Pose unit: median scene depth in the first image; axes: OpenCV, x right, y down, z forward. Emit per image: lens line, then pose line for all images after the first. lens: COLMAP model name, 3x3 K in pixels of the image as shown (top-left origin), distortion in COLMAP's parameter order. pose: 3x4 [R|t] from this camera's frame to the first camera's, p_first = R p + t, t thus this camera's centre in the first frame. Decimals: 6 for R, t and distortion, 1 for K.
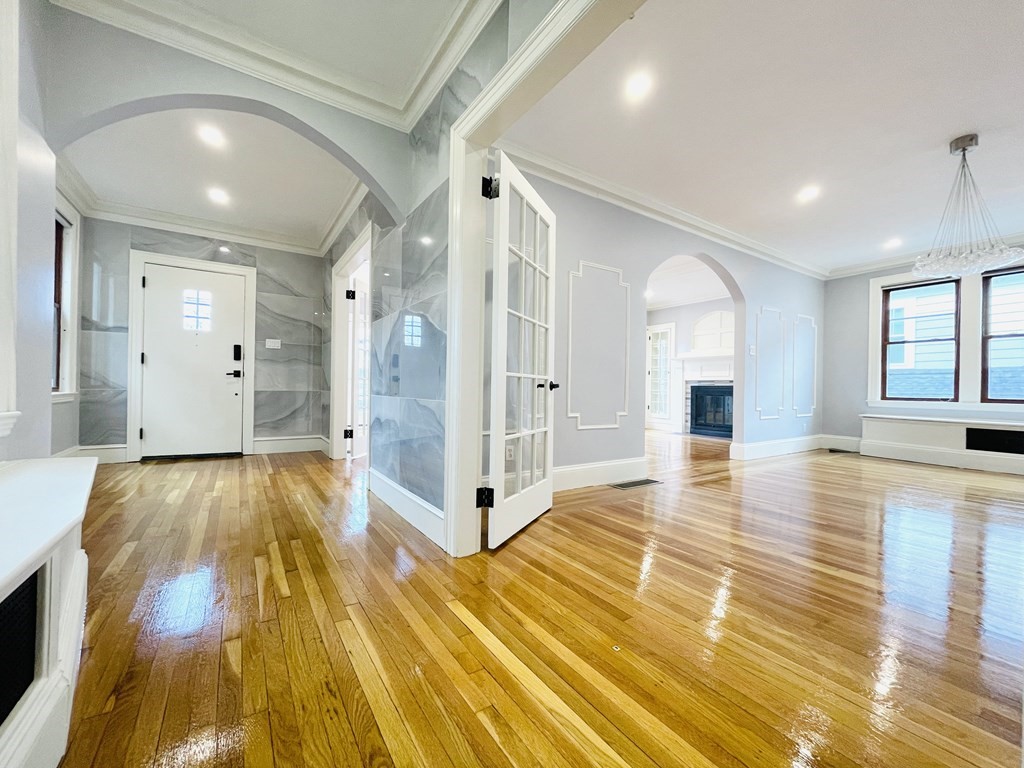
lens RADIAL K [[407.7, 0, 513.3], [0, 407.7, 387.6], [0, 0, 1]] dist [0.011757, 0.000038]
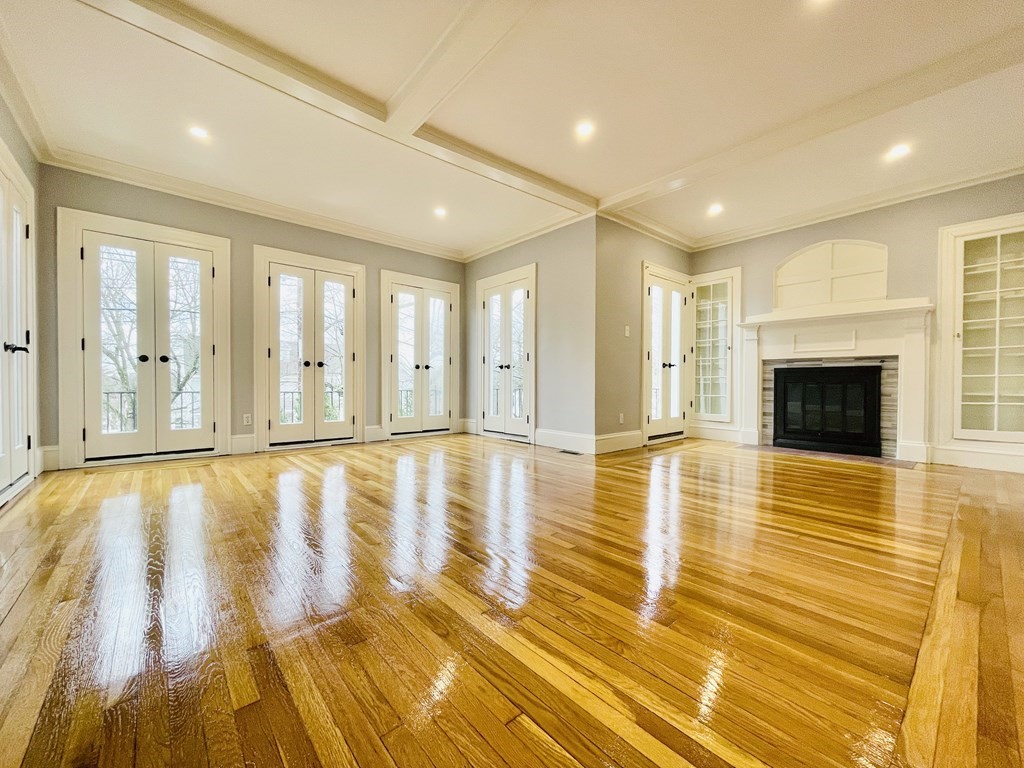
lens RADIAL K [[407.7, 0, 513.3], [0, 407.7, 387.6], [0, 0, 1]] dist [0.011757, 0.000038]
pose [[0.990988, -0.015578, 0.133039, -0.031564], [0.013526, 0.999775, 0.016317, 0.009277], [-0.133263, -0.014370, 0.990977, 0.447945]]
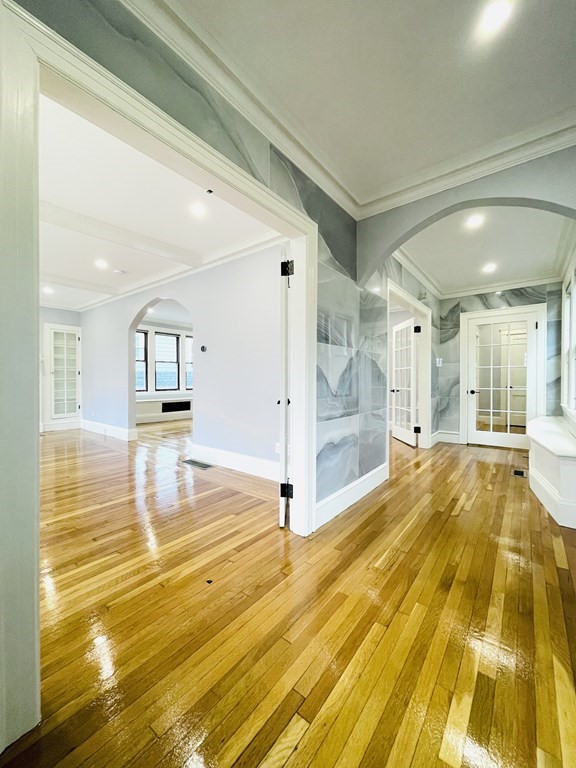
lens RADIAL K [[305.8, 0, 288.0], [0, 305.8, 384.0], [0, 0, 1]] dist [0.011757, 0.000038]
pose [[-0.308291, -0.031313, 0.950777, -0.393475], [-0.007350, 0.999507, 0.030535, -0.035417], [-0.951264, 0.002426, -0.308369, 0.519881]]
